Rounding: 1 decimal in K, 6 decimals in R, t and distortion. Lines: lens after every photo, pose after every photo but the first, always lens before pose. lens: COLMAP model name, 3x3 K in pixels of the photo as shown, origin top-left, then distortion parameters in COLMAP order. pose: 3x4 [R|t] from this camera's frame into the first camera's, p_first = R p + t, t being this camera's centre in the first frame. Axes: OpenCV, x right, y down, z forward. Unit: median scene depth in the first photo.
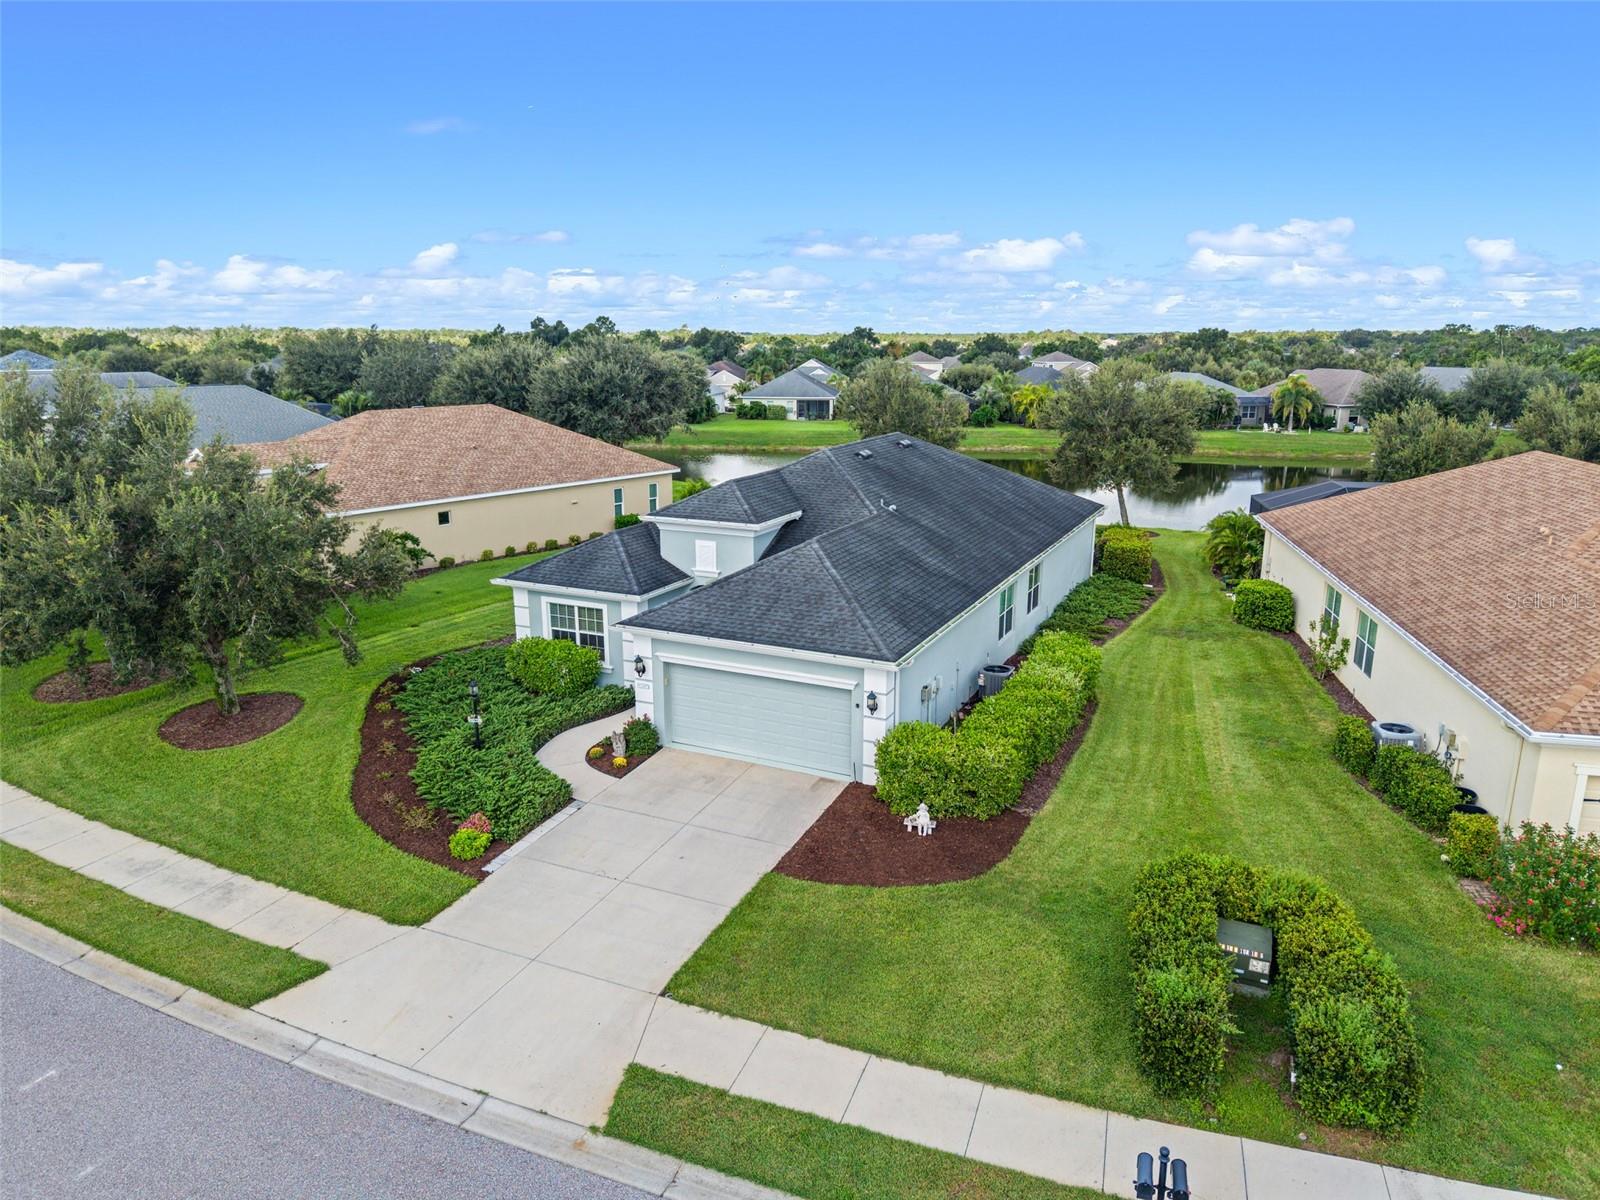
lens RADIAL K [[1073.8, 0, 800.0], [0, 1073.8, 600.0], [0, 0, 1]] dist [0.025574, -0.027302]
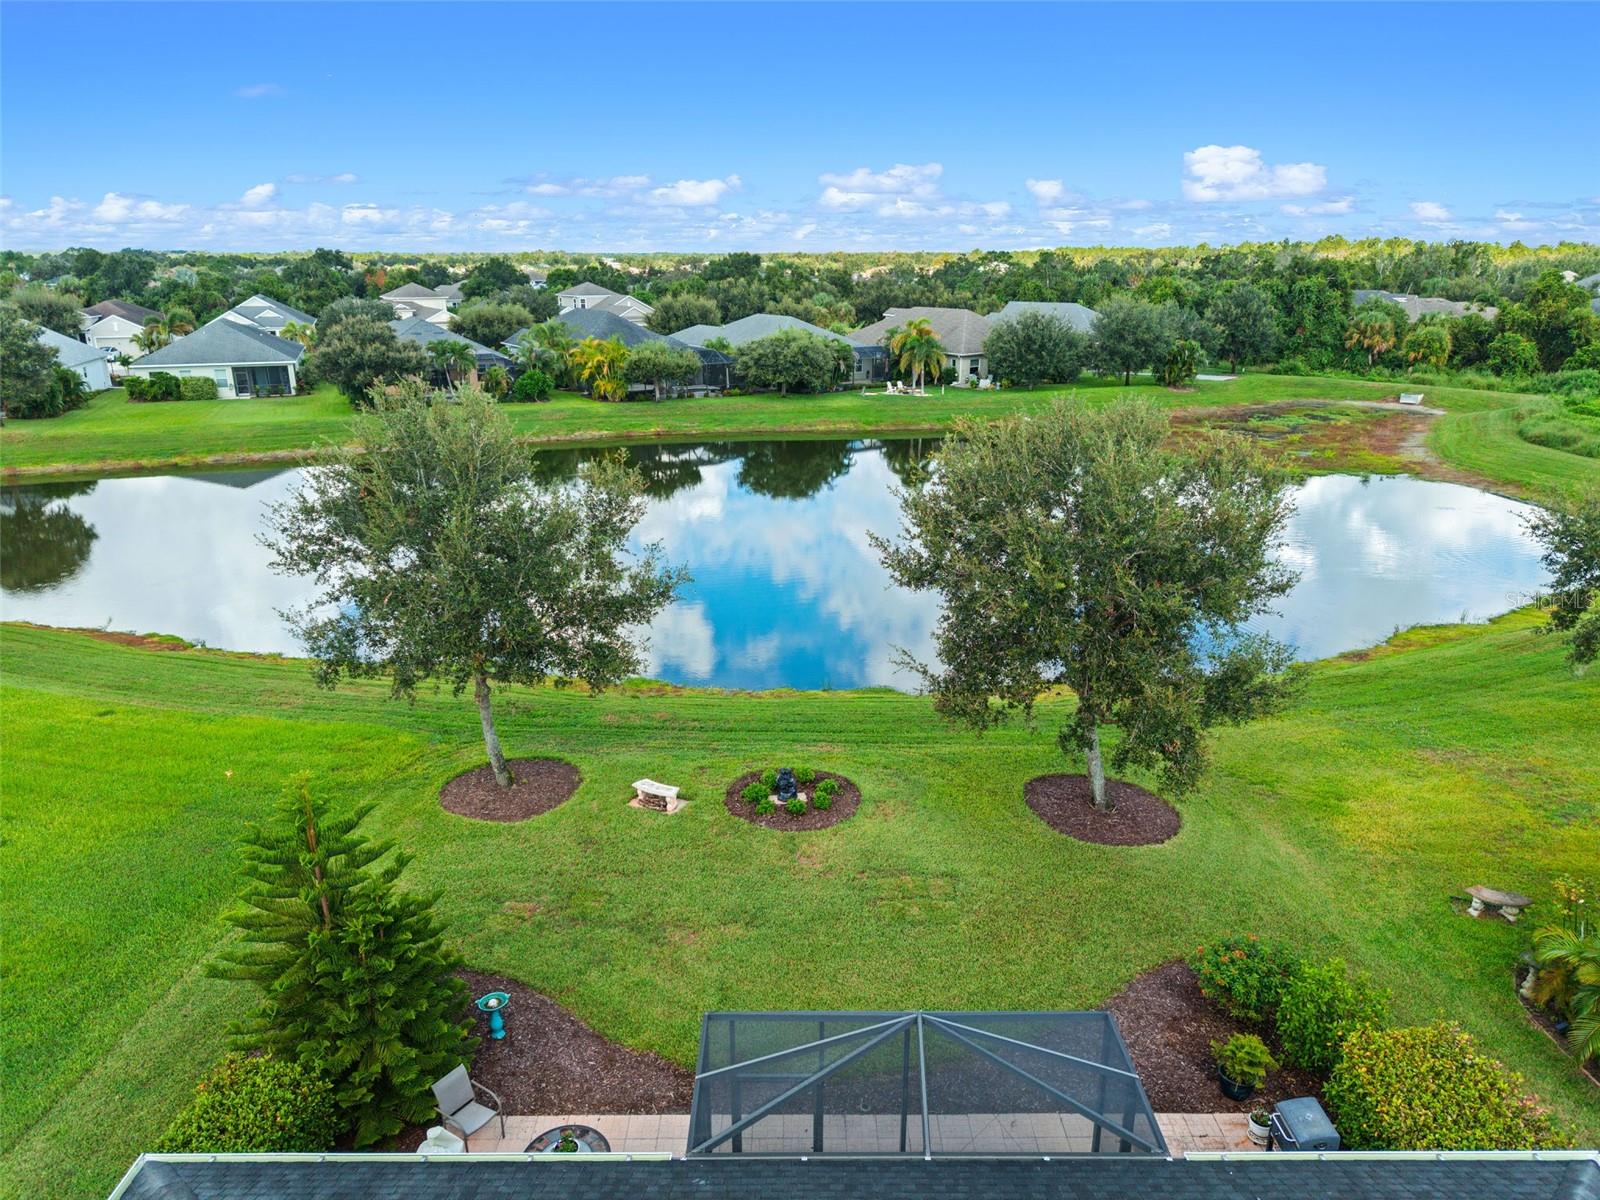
lens RADIAL K [[1052.5, 0, 788.8], [0, 1052.5, 618.6], [0, 0, 1]] dist [0.050425, -0.052174]
pose [[0.902943, -0.137847, 0.407054, 0.094592], [0.101312, 0.988744, 0.110099, -0.375428], [-0.417648, -0.058174, 0.906744, 1.388548]]
